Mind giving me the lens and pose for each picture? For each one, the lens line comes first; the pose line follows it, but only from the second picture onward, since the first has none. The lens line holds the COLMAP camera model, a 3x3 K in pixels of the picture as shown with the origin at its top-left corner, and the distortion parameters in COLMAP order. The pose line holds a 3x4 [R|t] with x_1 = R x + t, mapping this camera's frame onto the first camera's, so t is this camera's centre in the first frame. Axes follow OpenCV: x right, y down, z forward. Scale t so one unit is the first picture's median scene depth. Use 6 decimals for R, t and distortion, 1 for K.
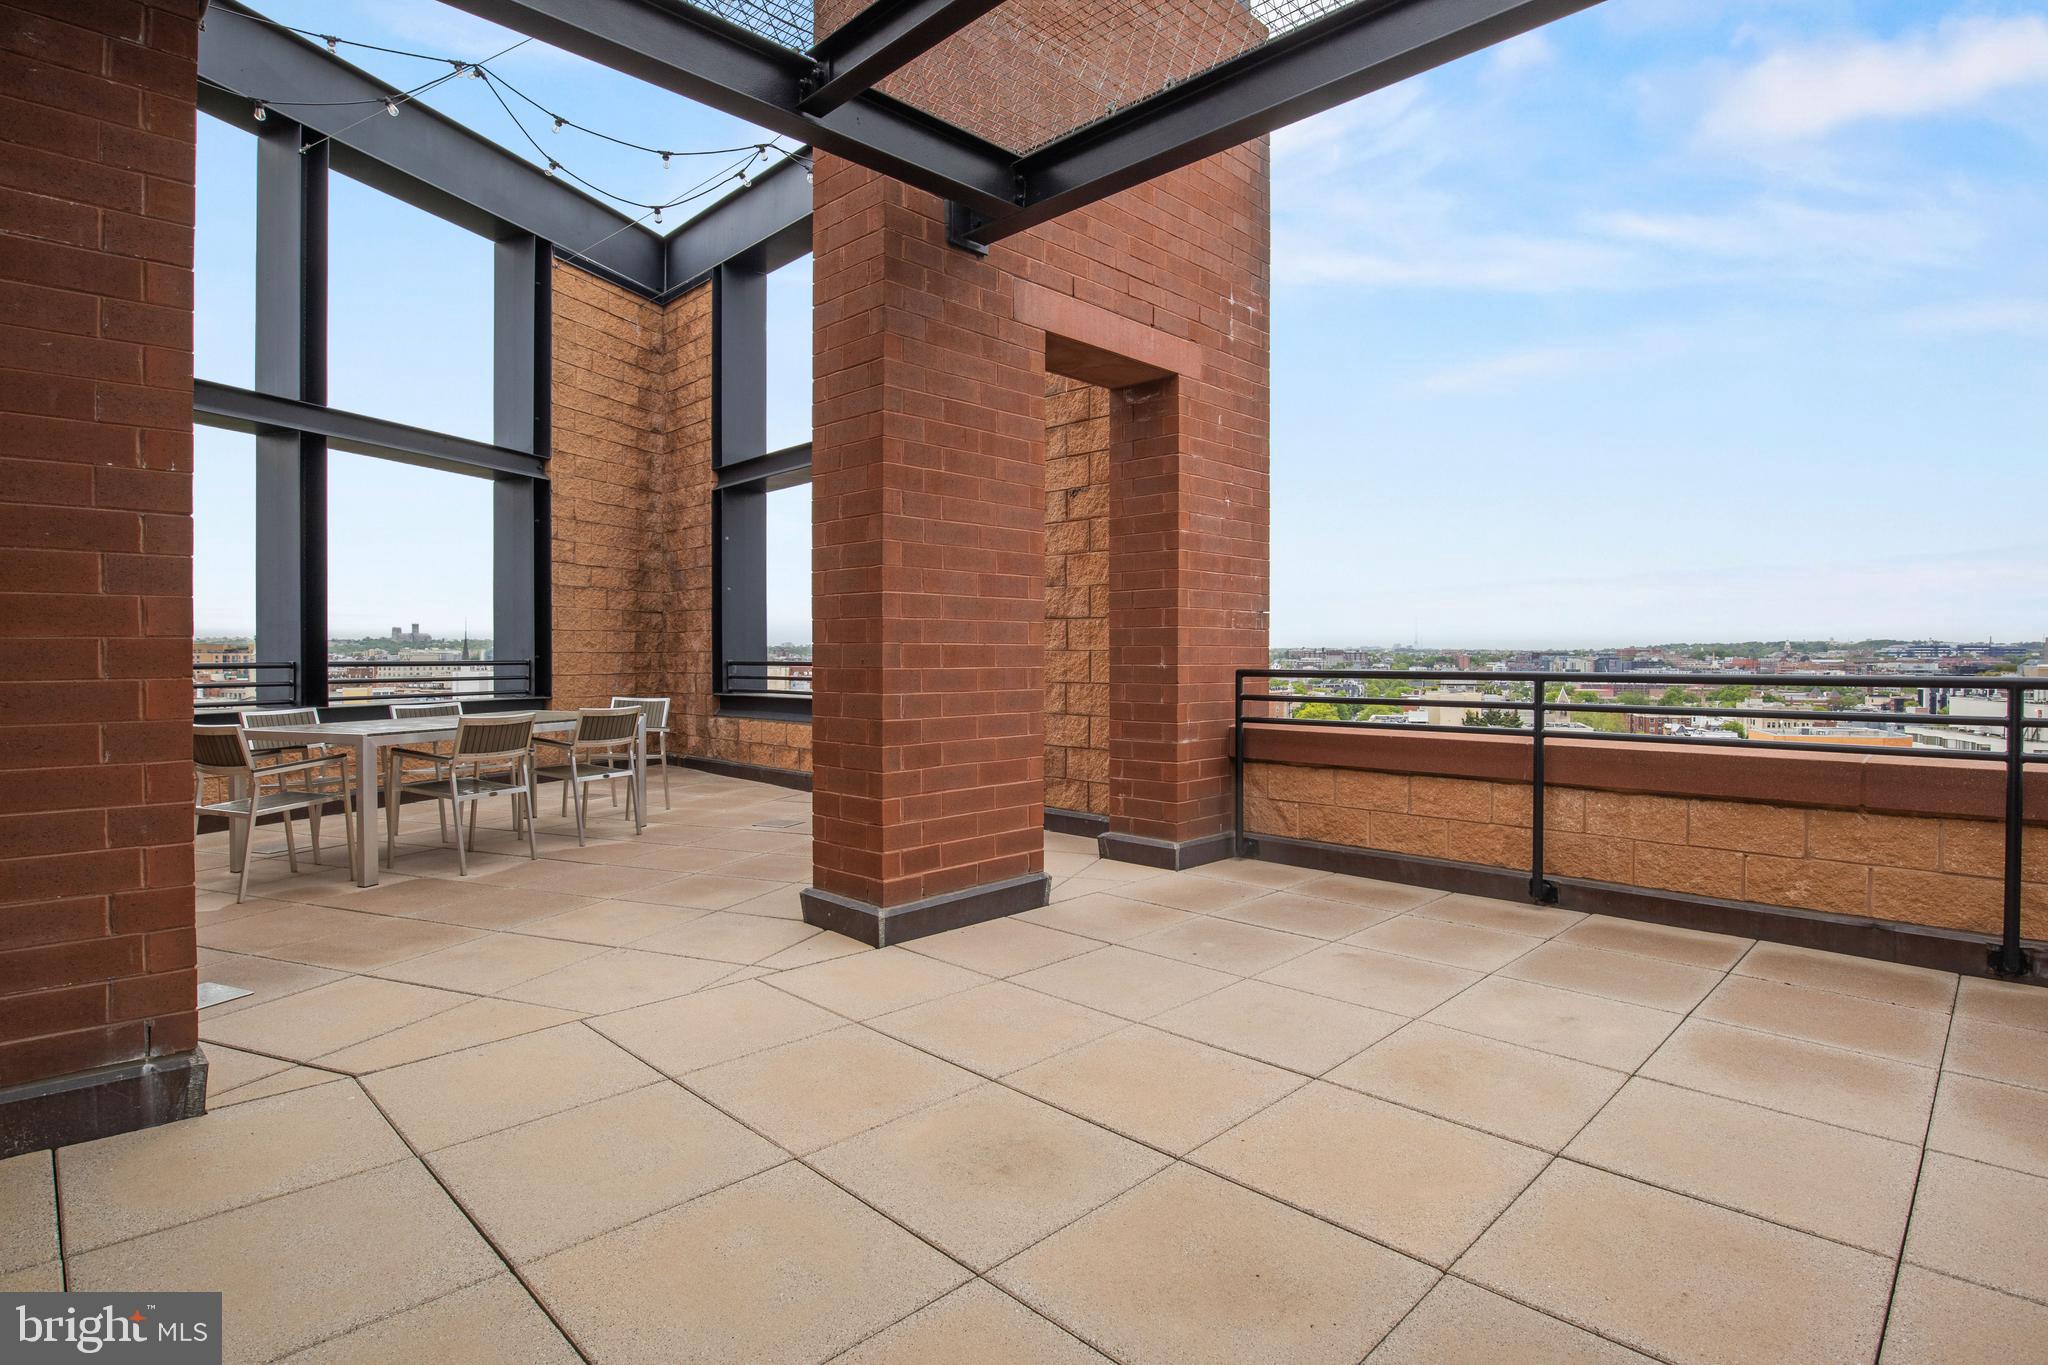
lens RADIAL K [[1032.6, 0, 1027.7], [0, 1032.6, 667.5], [0, 0, 1]] dist [-0.050478, 0.019724]
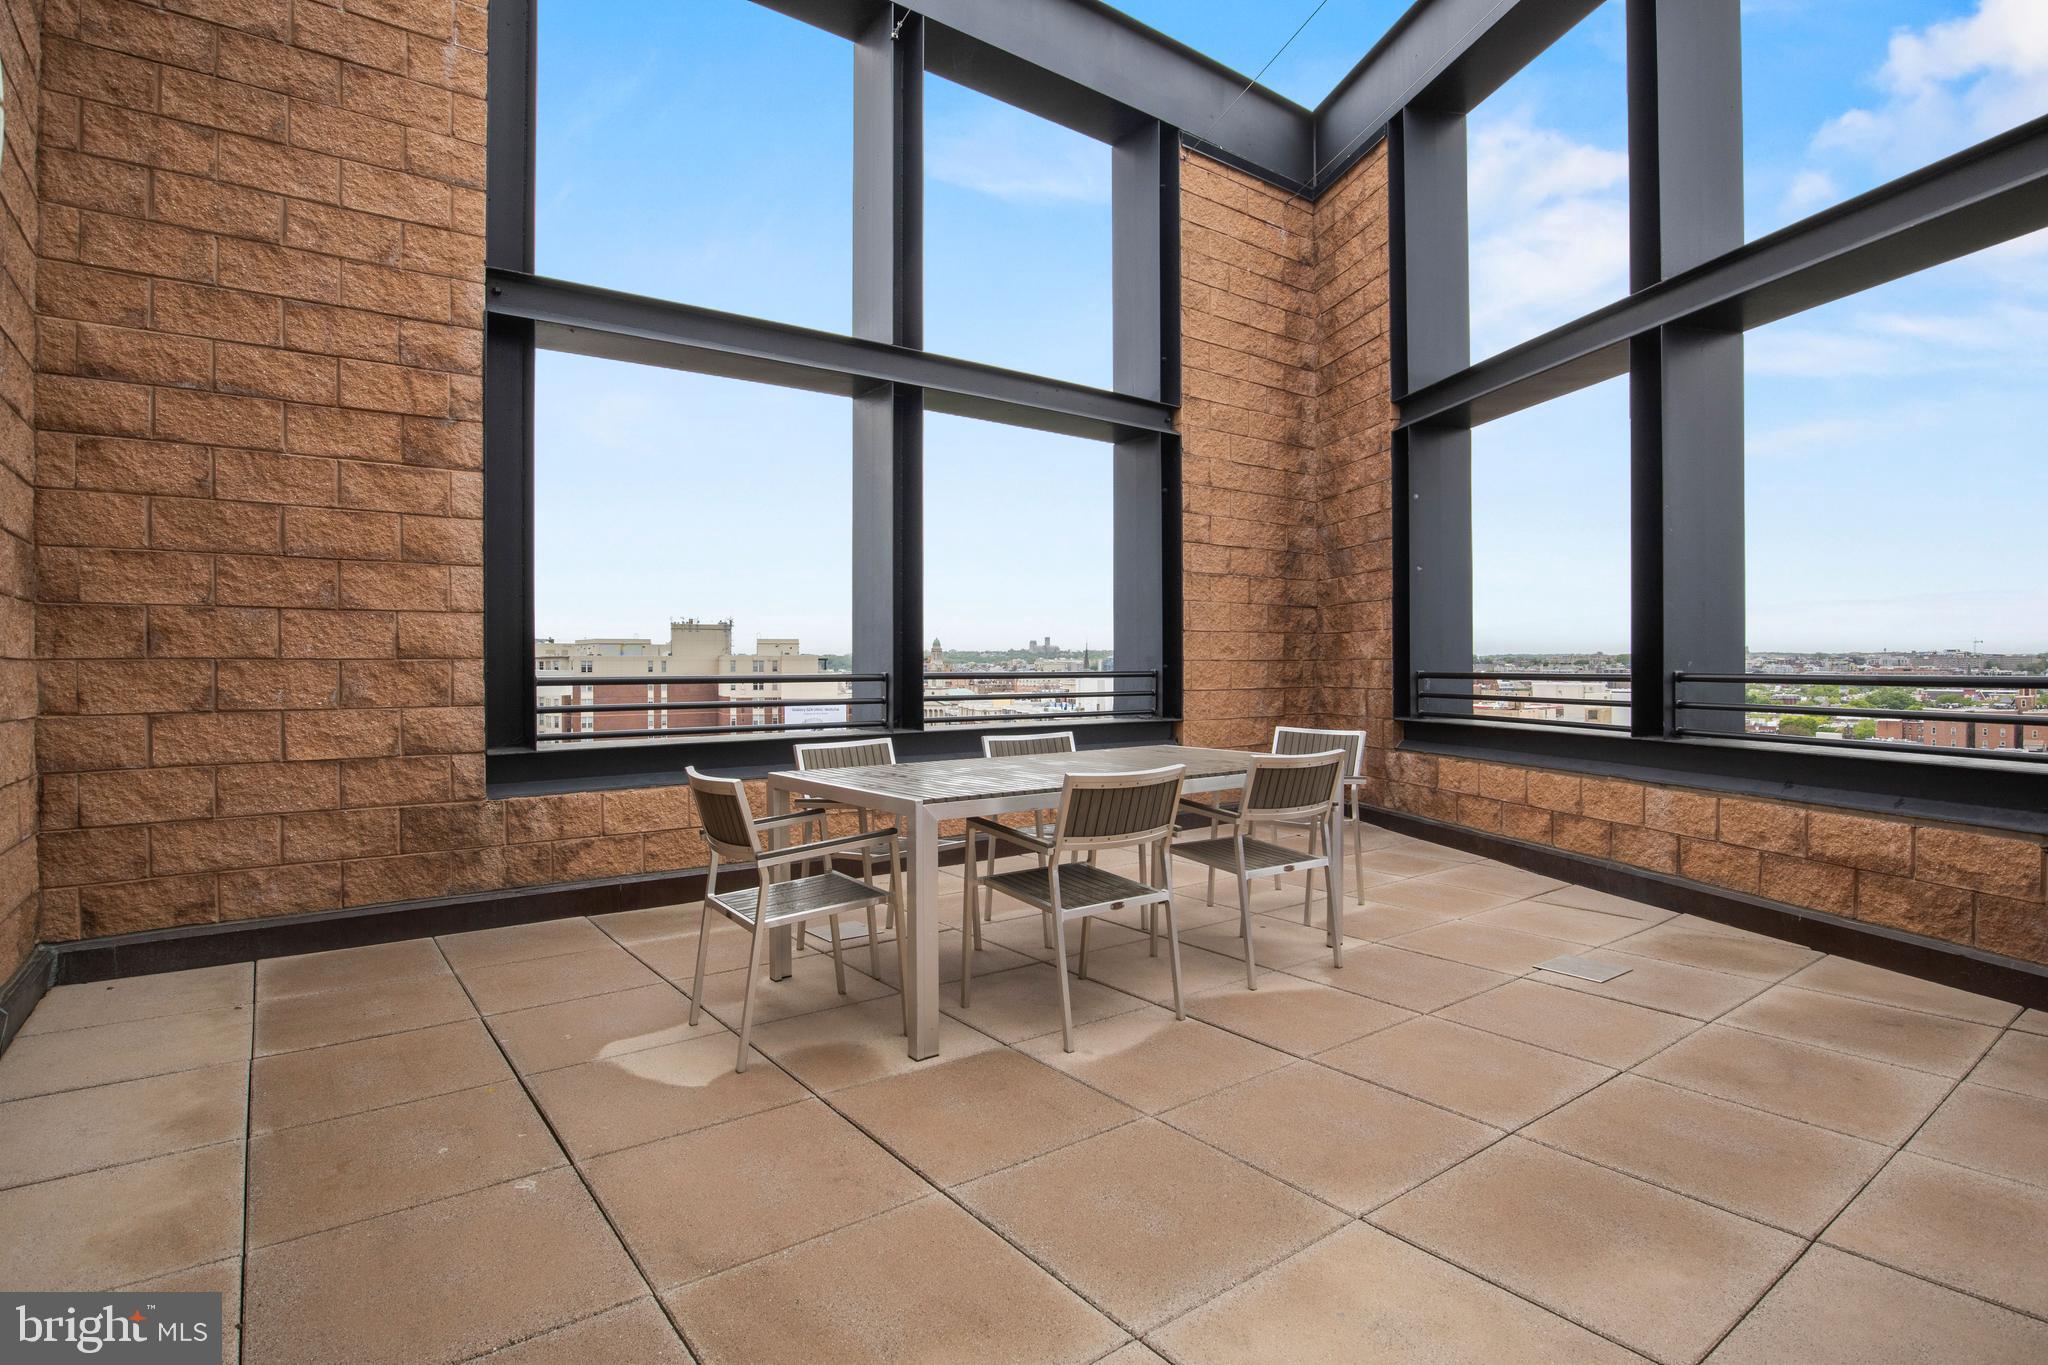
lens RADIAL K [[1032.6, 0, 1027.7], [0, 1032.6, 667.5], [0, 0, 1]] dist [-0.050478, 0.019724]
pose [[0.846616, -0.000774, -0.532203, -0.153323], [-0.003797, 0.999965, -0.007494, -0.003296], [0.532190, 0.008365, 0.846583, 0.285162]]
